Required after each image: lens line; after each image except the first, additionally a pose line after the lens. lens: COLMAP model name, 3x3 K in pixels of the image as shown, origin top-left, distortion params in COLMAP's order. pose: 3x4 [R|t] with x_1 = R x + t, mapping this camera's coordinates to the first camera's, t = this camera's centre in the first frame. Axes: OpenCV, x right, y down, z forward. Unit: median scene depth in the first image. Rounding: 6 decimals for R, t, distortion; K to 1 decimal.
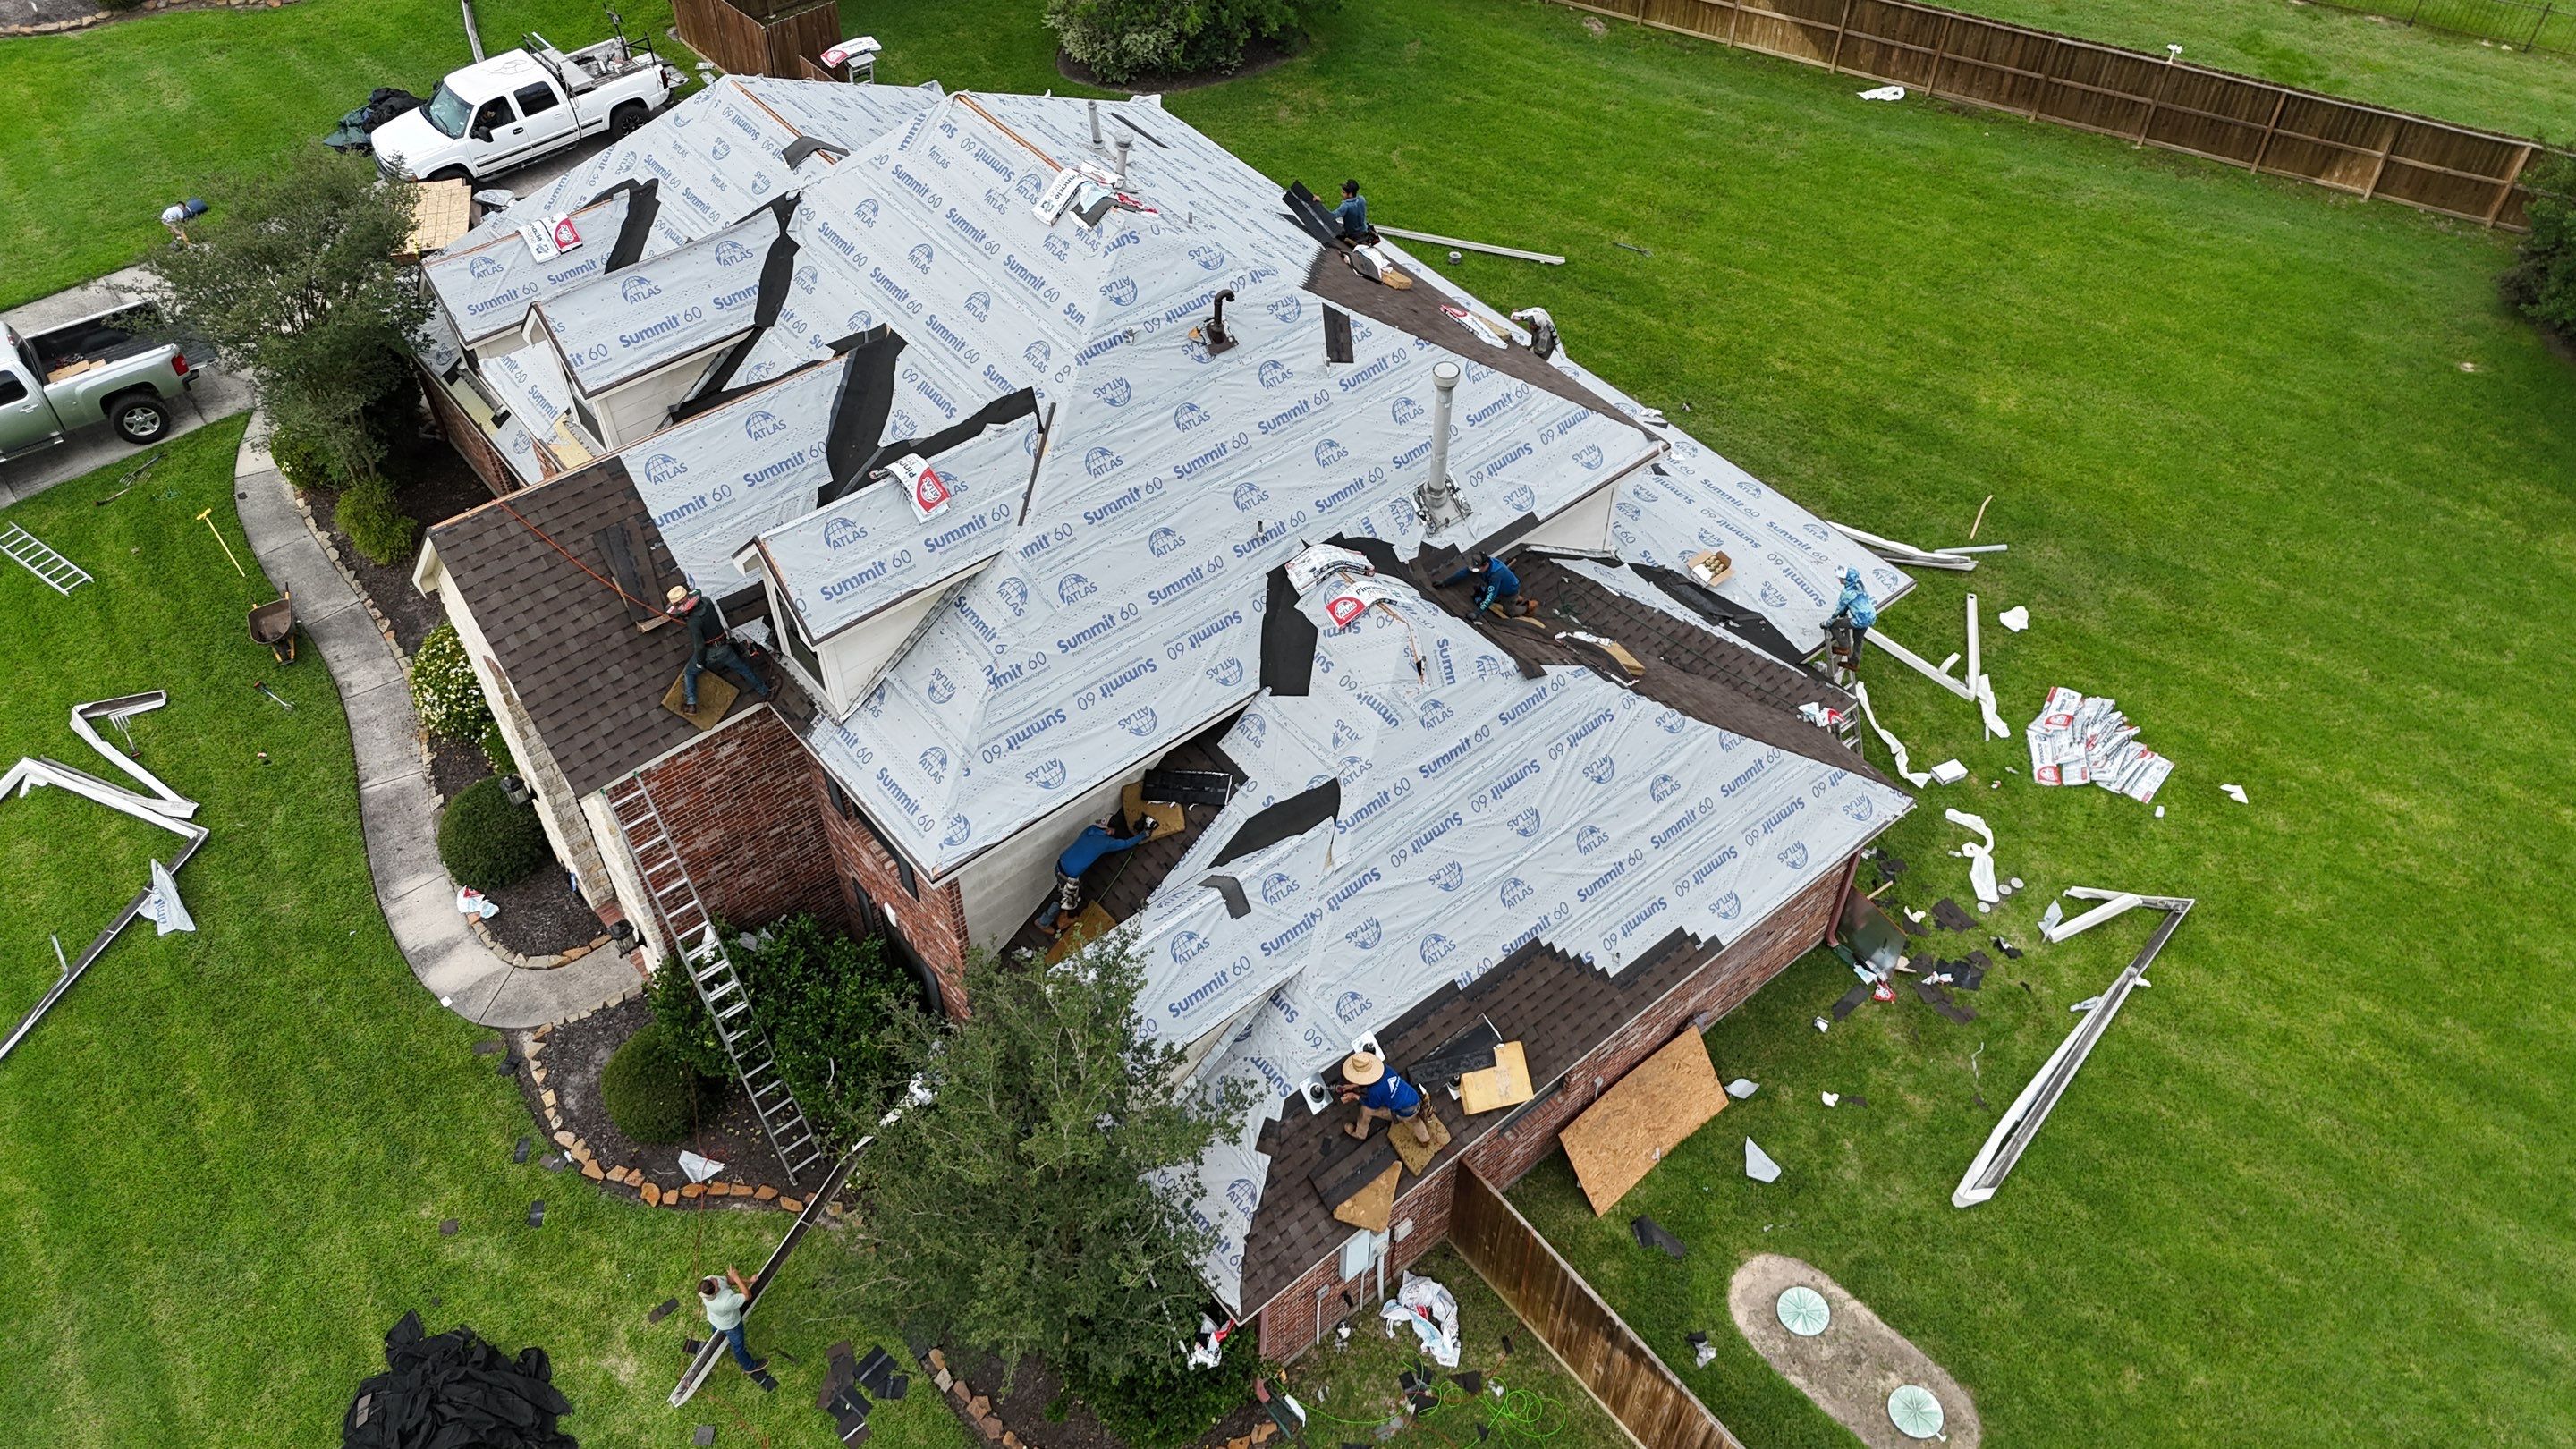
lens RADIAL K [[1895.3, 0, 1283.1], [0, 1895.3, 718.3], [0, 0, 1]] dist [0.080122, -0.068620]
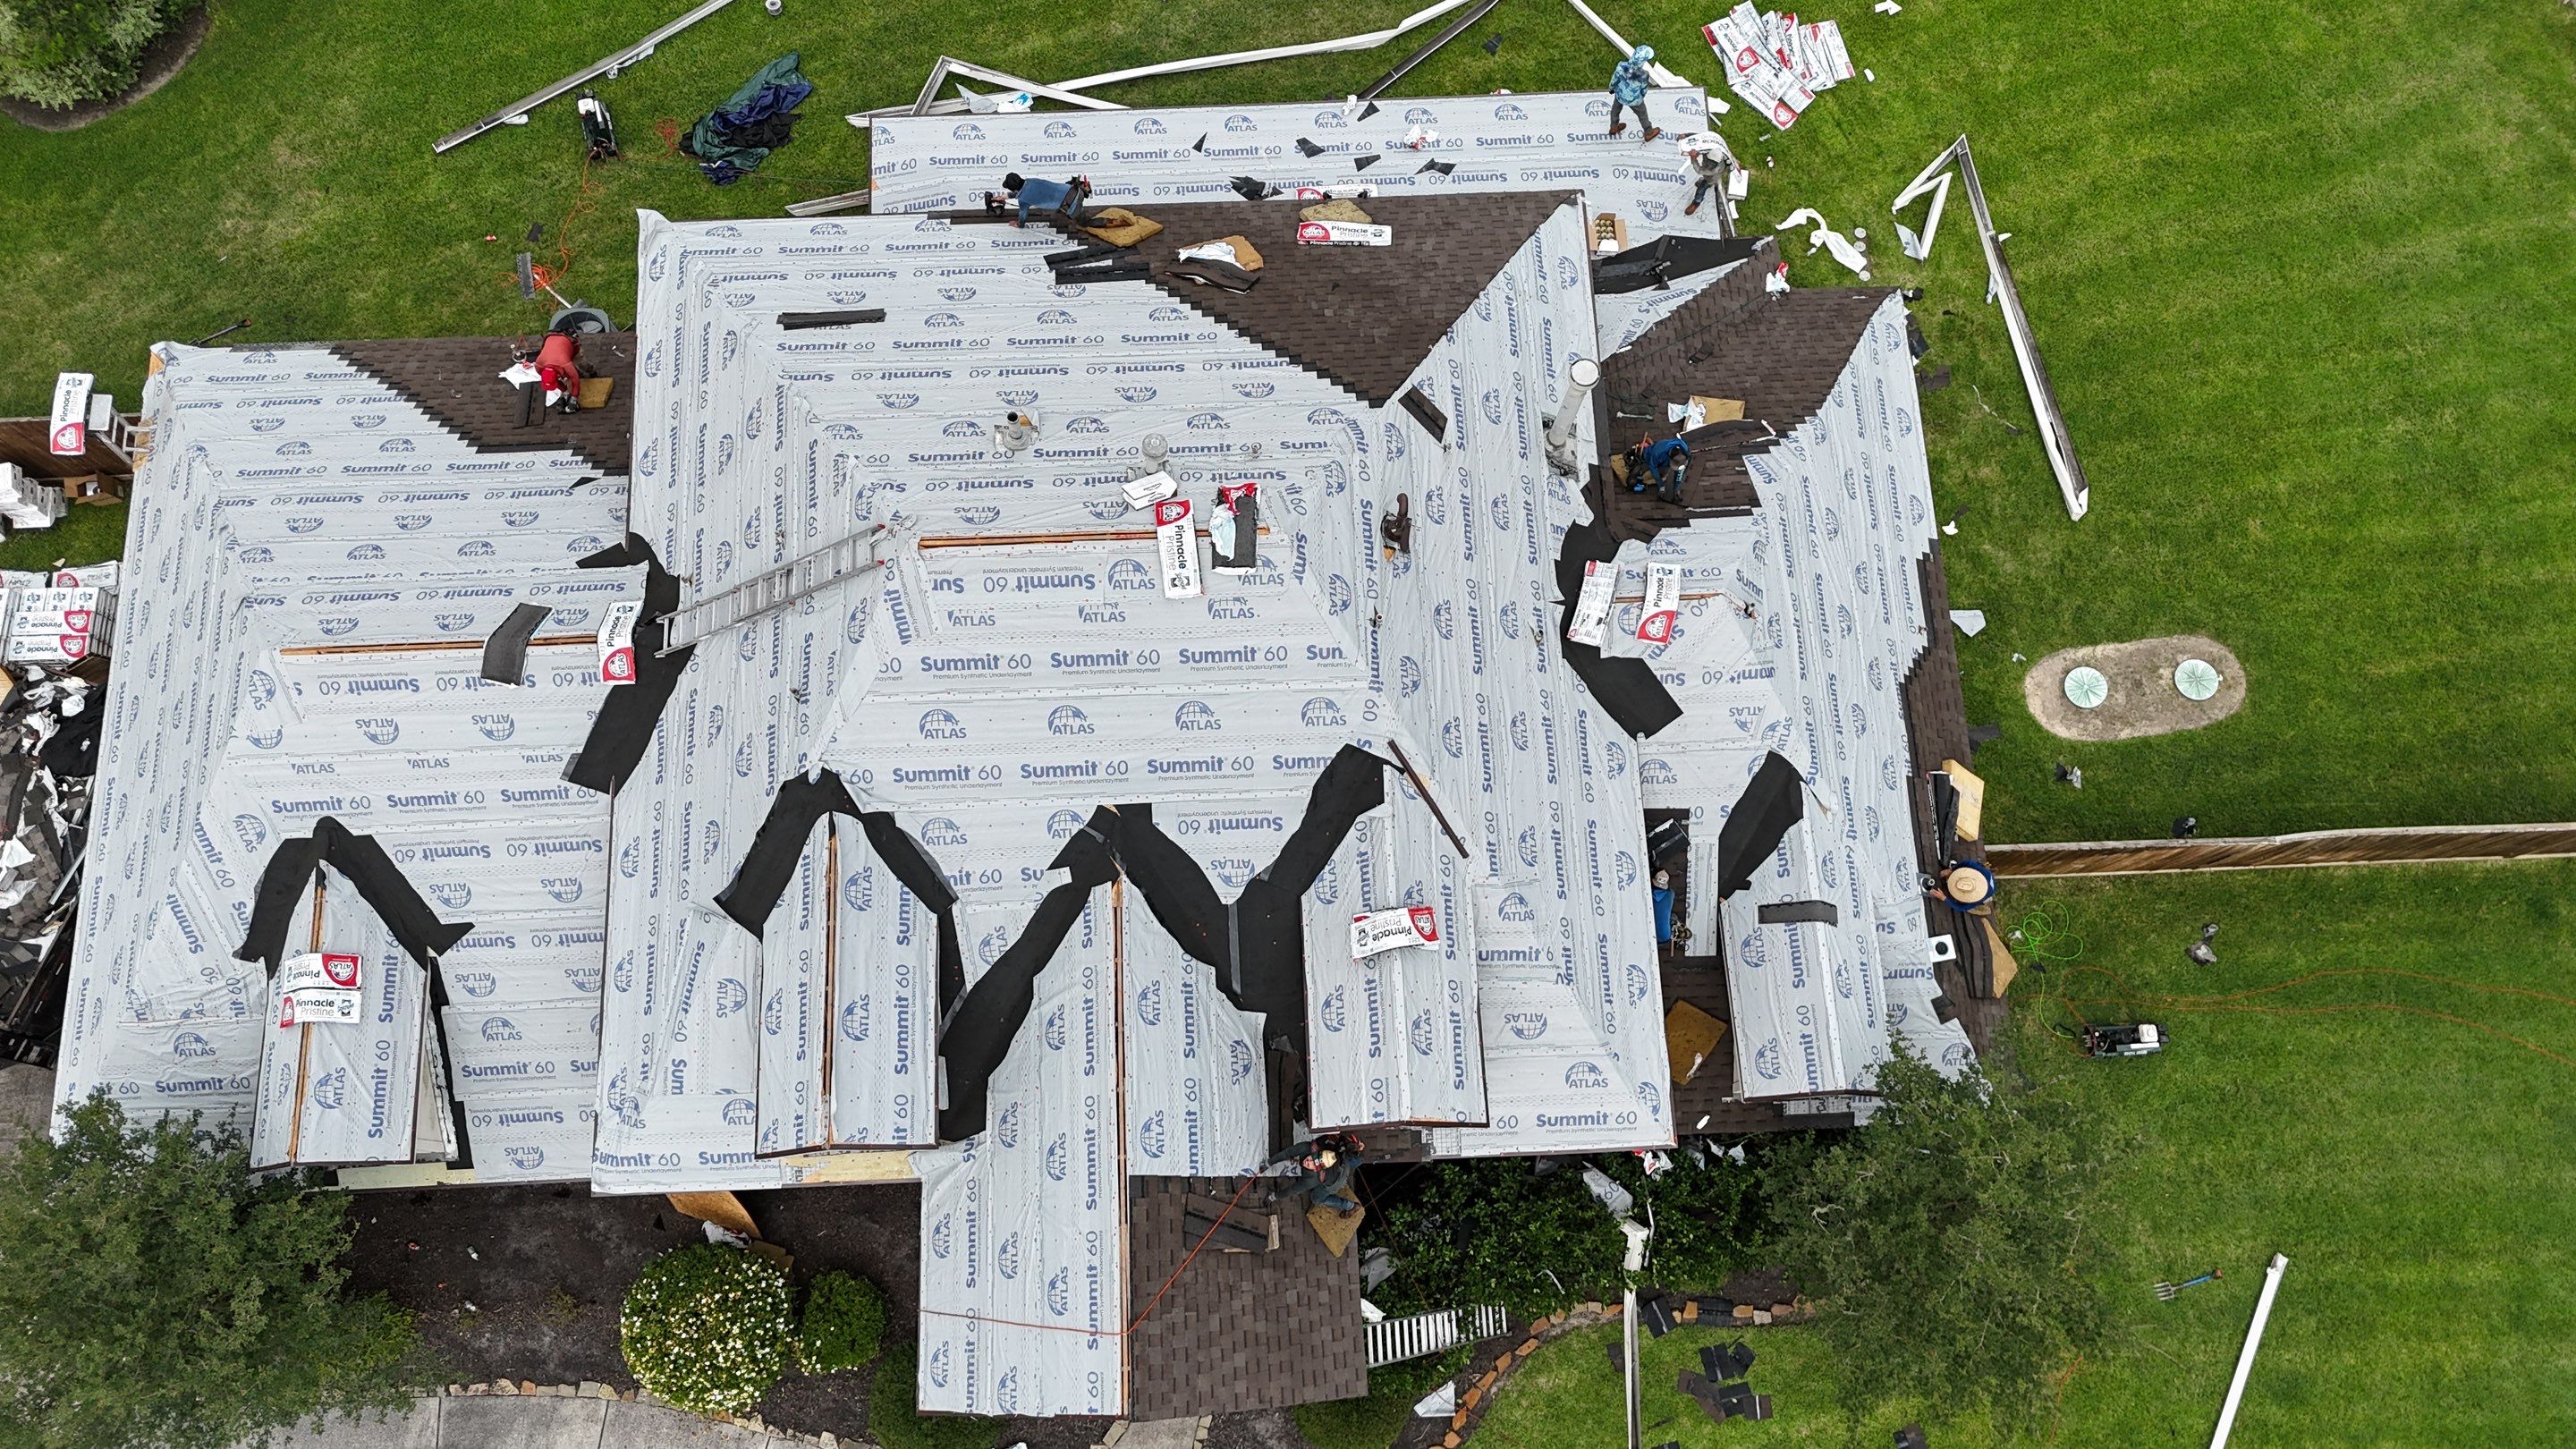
lens RADIAL K [[1895.3, 0, 1283.1], [0, 1895.3, 718.3], [0, 0, 1]] dist [0.080122, -0.068620]
pose [[0.600851, -0.769624, 0.216002, -0.263498], [0.580681, 0.605945, 0.543729, -0.538091], [-0.549352, -0.201272, 0.810988, 0.252649]]
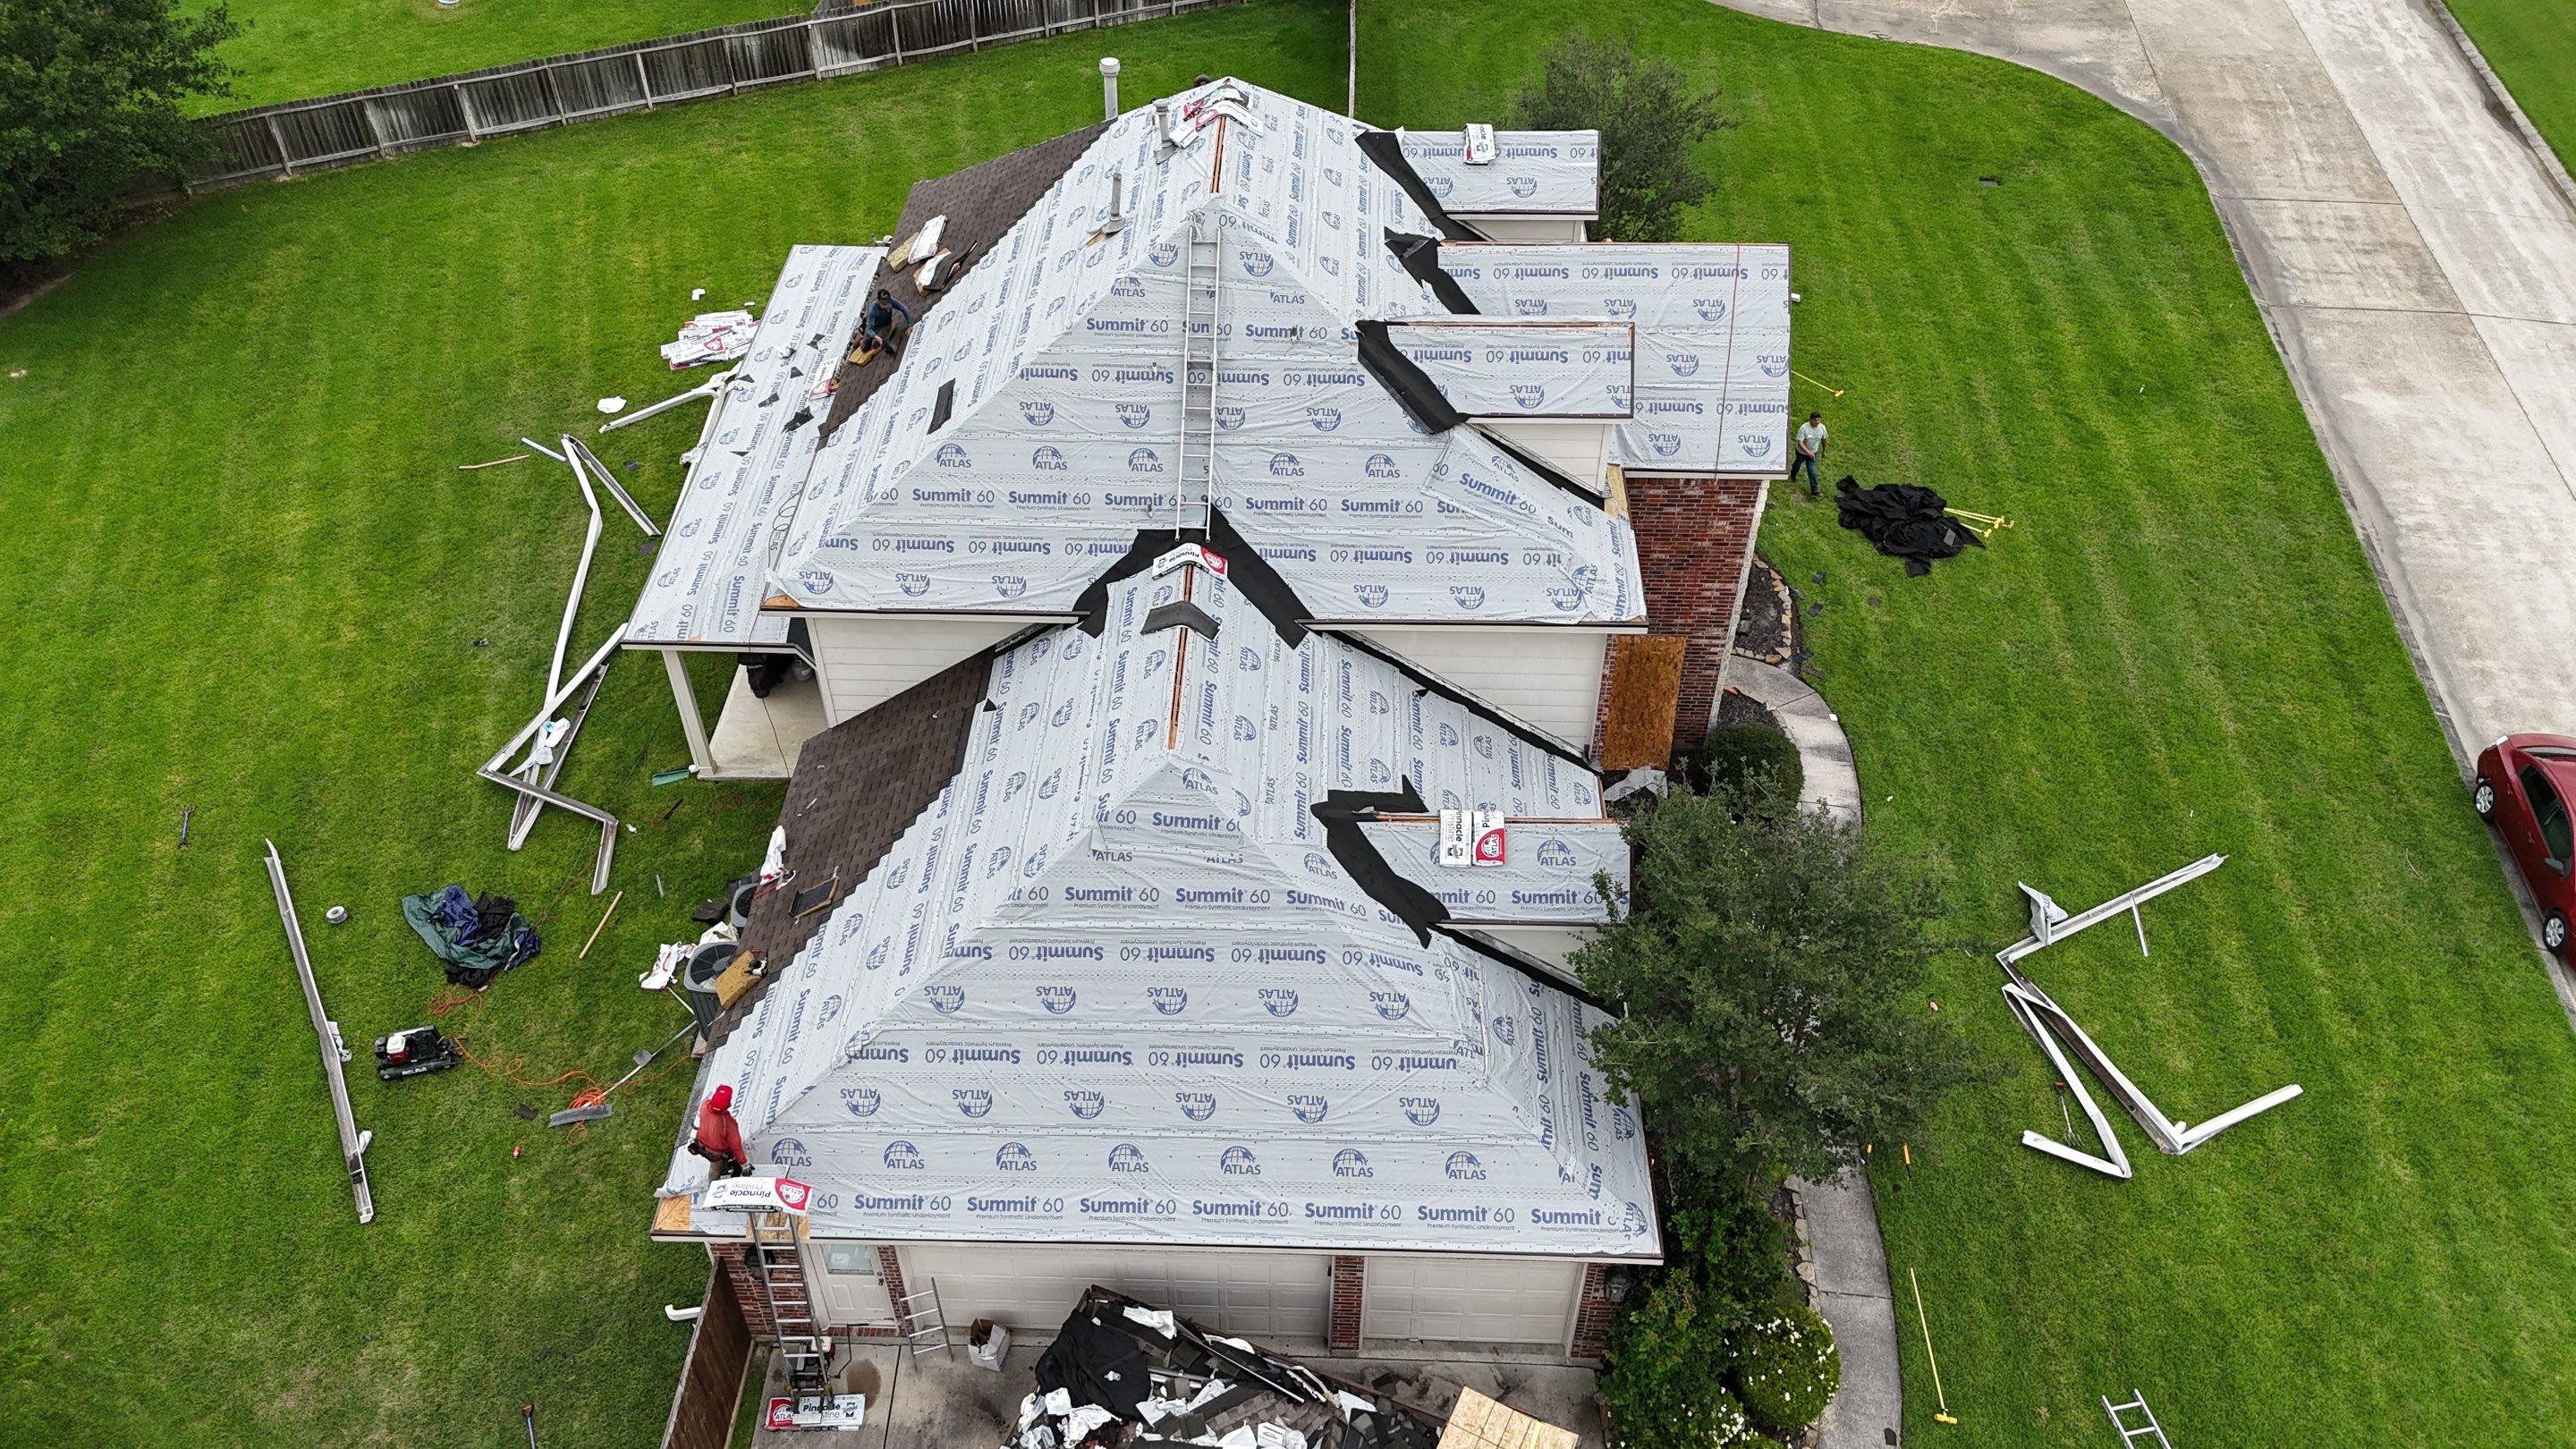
lens RADIAL K [[1898.8, 0, 1284.4], [0, 1898.8, 719.0], [0, 0, 1]] dist [0.079493, -0.073016]
pose [[-0.752367, -0.450239, 0.480863, -0.731806], [0.479277, 0.126659, 0.868477, -1.039387], [-0.451927, 0.883879, 0.120495, 0.976195]]
